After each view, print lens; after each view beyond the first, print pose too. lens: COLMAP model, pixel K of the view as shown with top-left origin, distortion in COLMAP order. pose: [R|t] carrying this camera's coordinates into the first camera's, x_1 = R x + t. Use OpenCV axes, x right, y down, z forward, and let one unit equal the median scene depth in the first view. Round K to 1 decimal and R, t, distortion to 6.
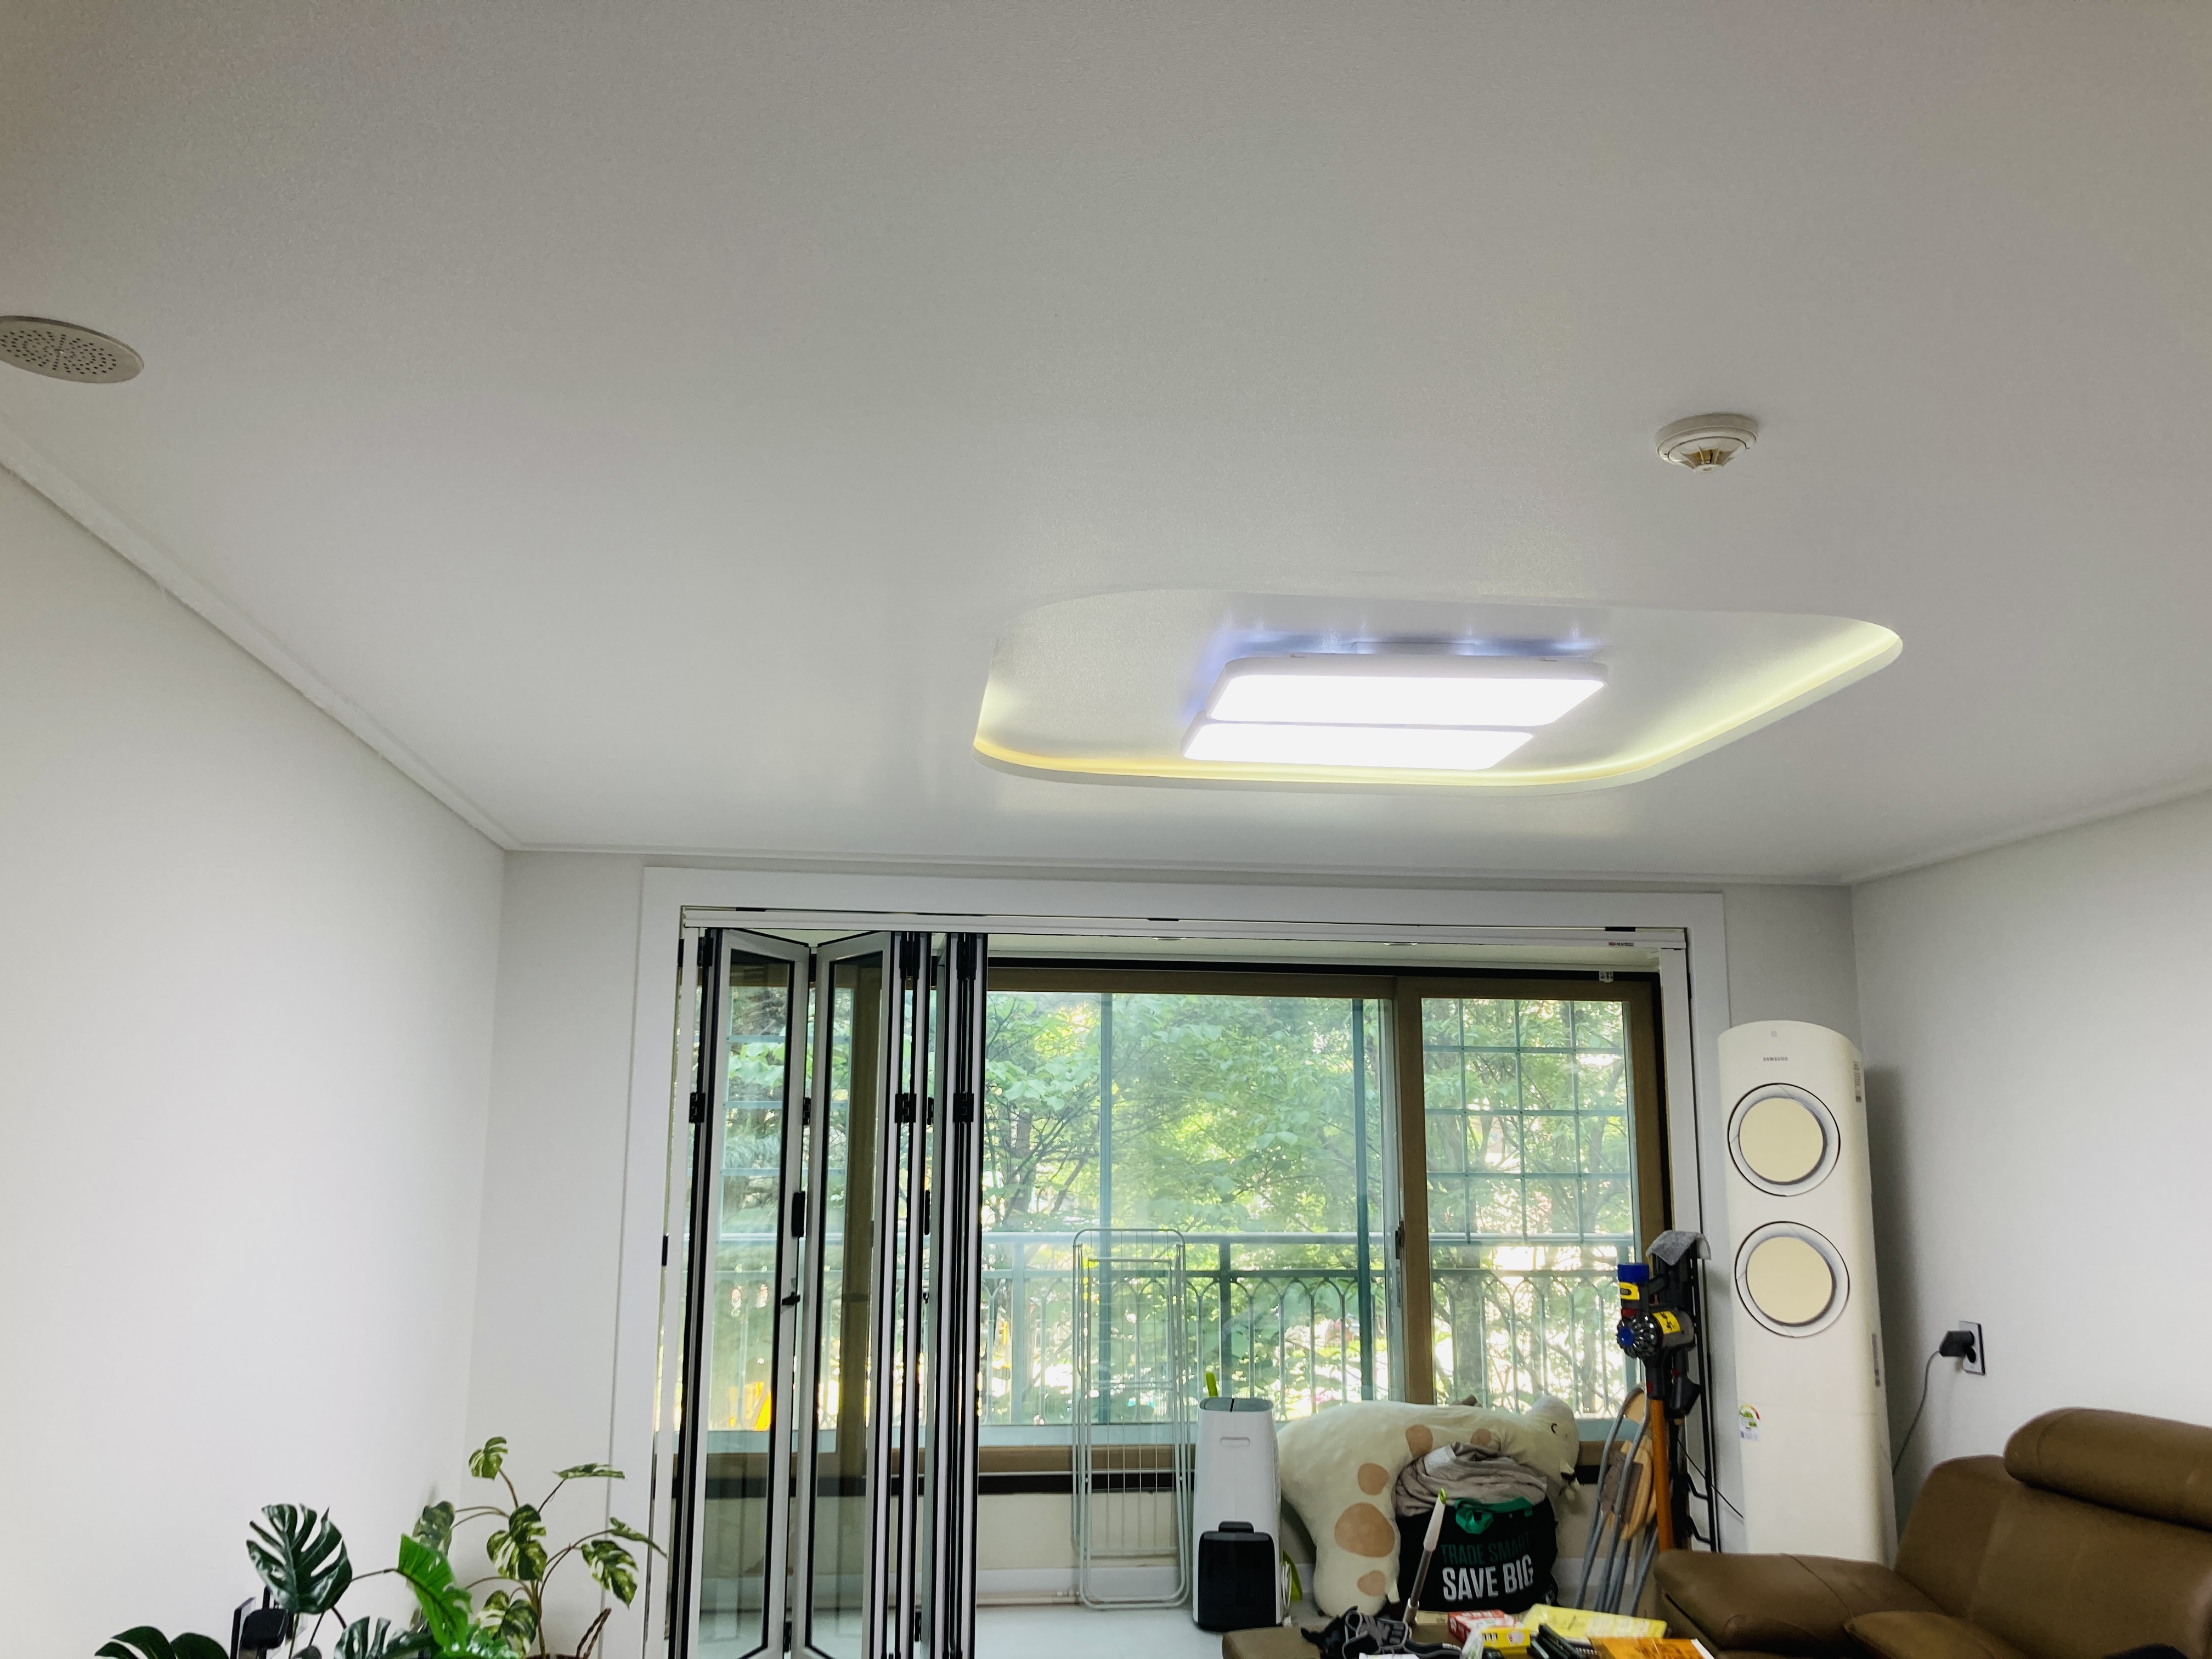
lens RADIAL K [[1840.6, 0, 1103.2], [0, 1840.6, 838.4], [0, 0, 1]] dist [0.042778, 0.012014]
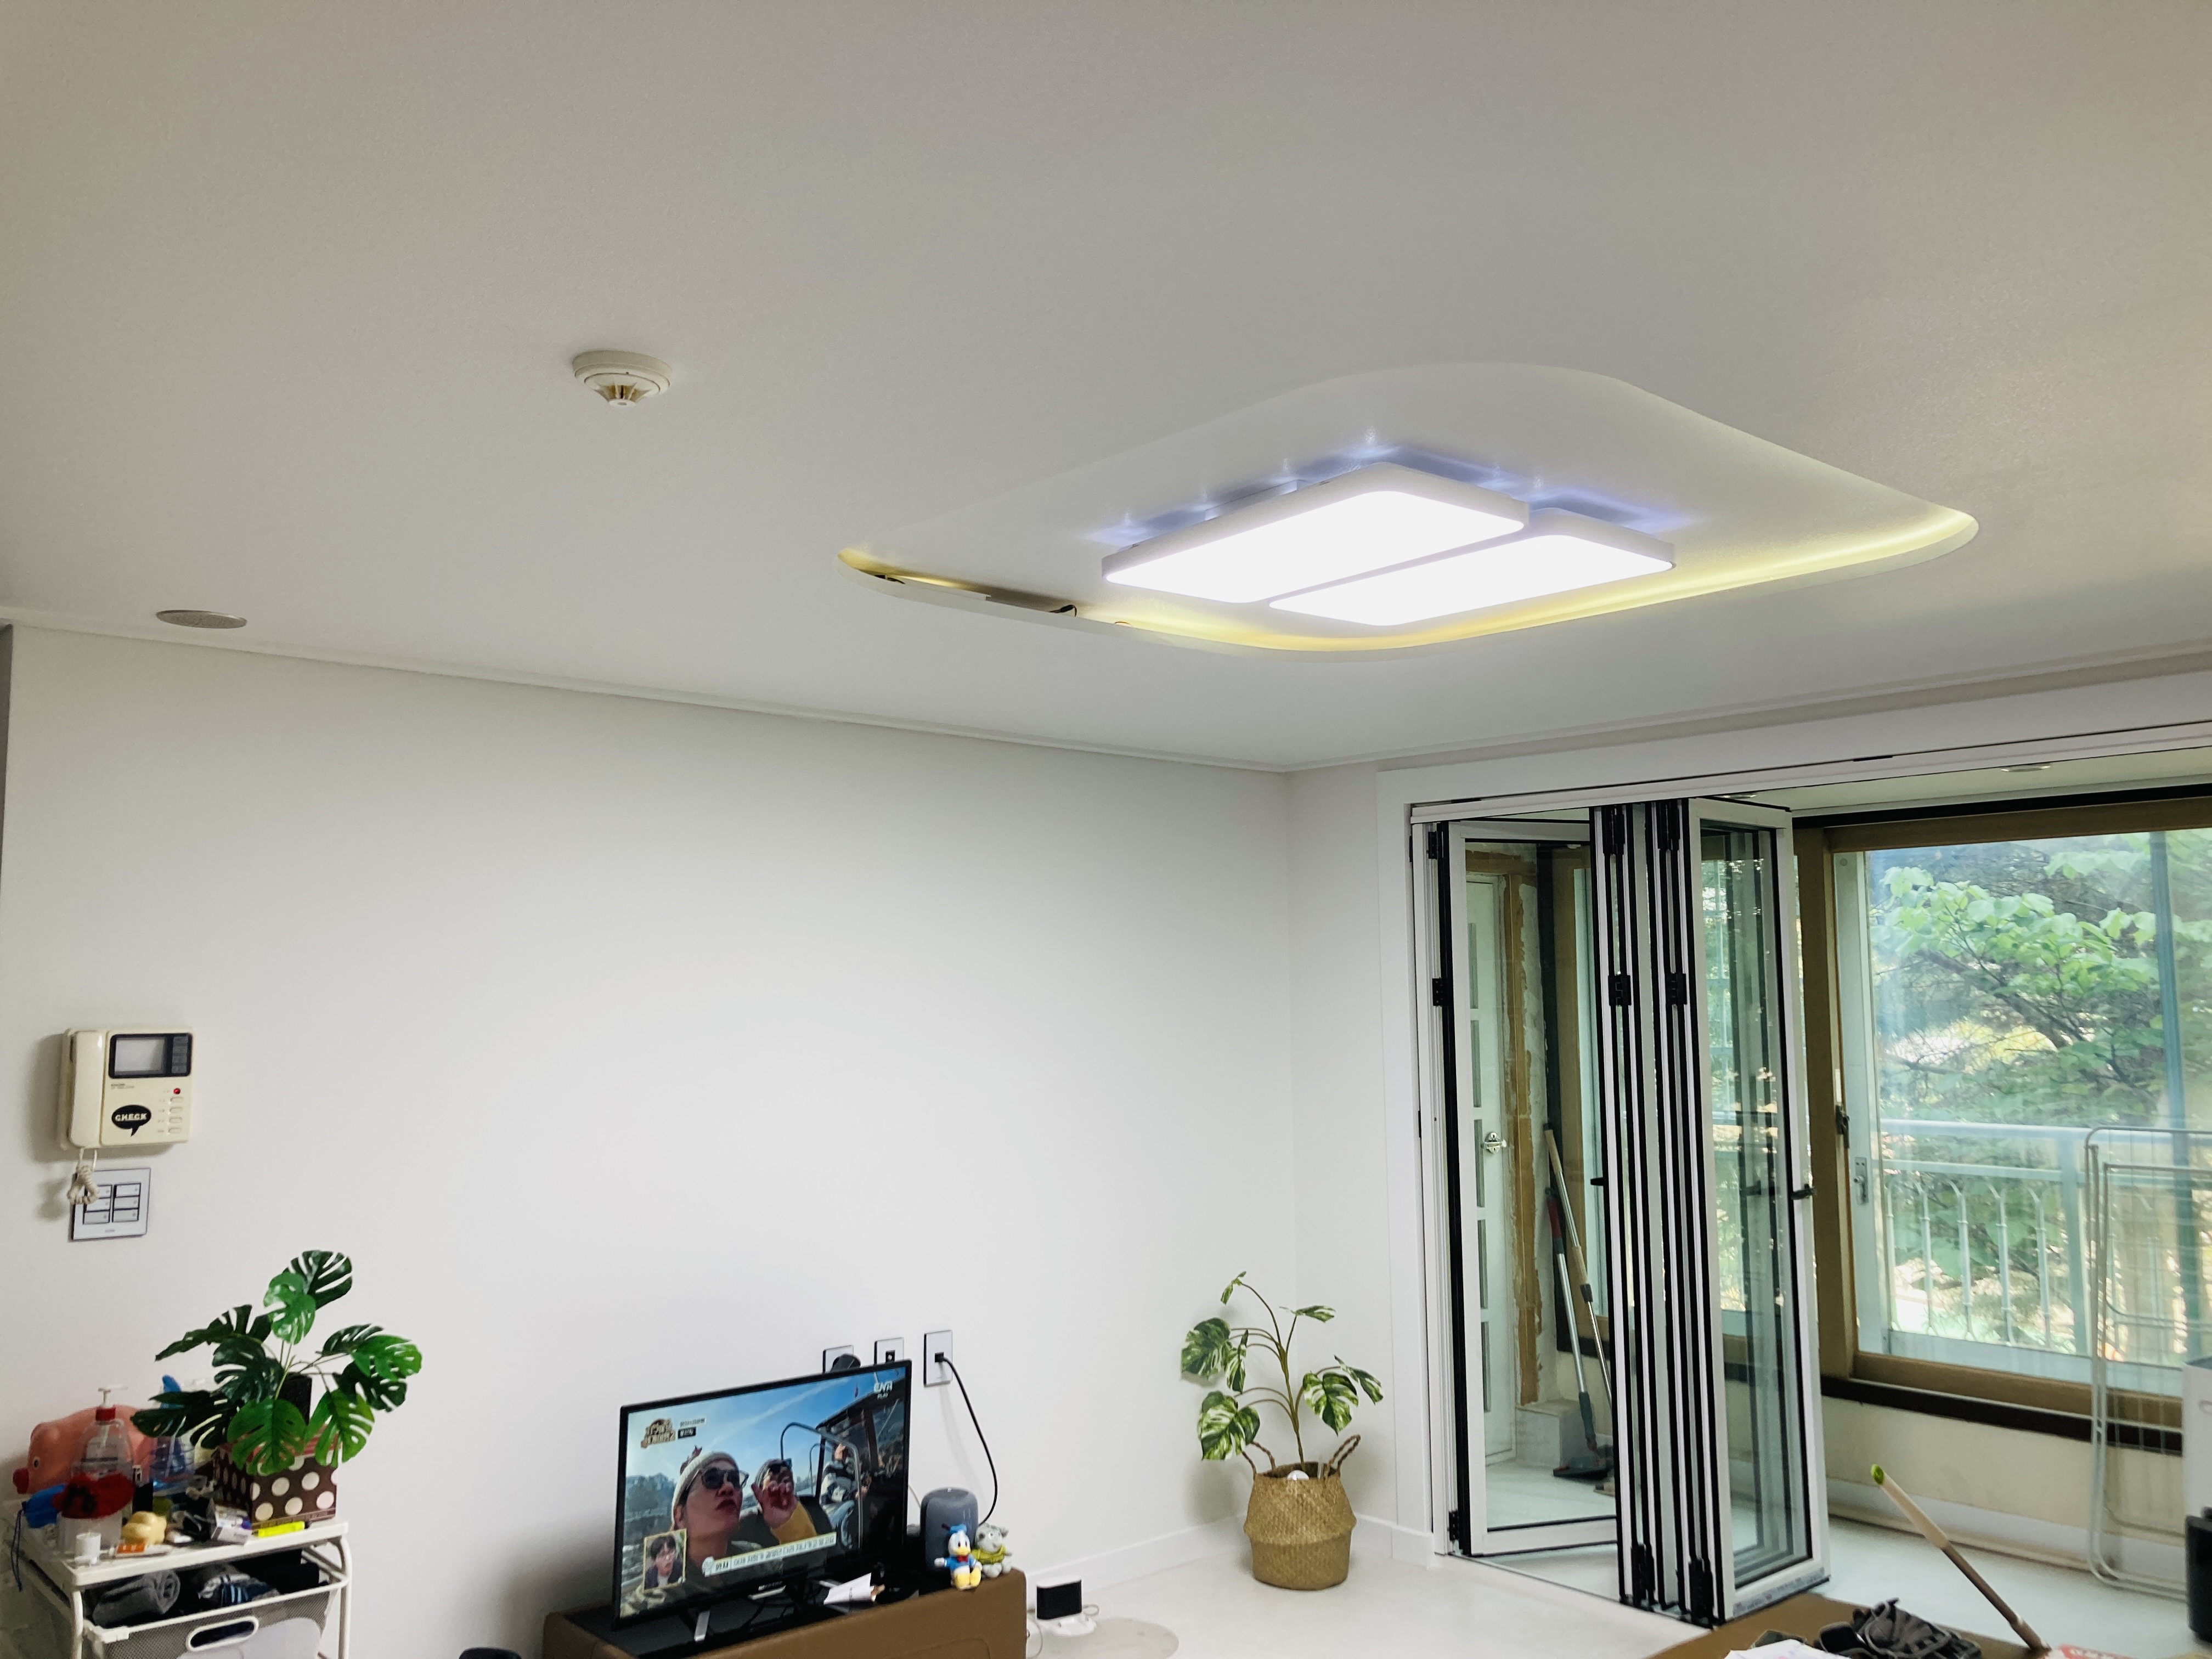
lens RADIAL K [[1840.6, 0, 1115.5], [0, 1840.6, 839.9], [0, 0, 1]] dist [0.042778, 0.012014]
pose [[0.584371, -0.084081, -0.807119, 0.512751], [0.143006, 0.989722, 0.000436, 0.031442], [0.798787, -0.115677, 0.590388, 0.230951]]
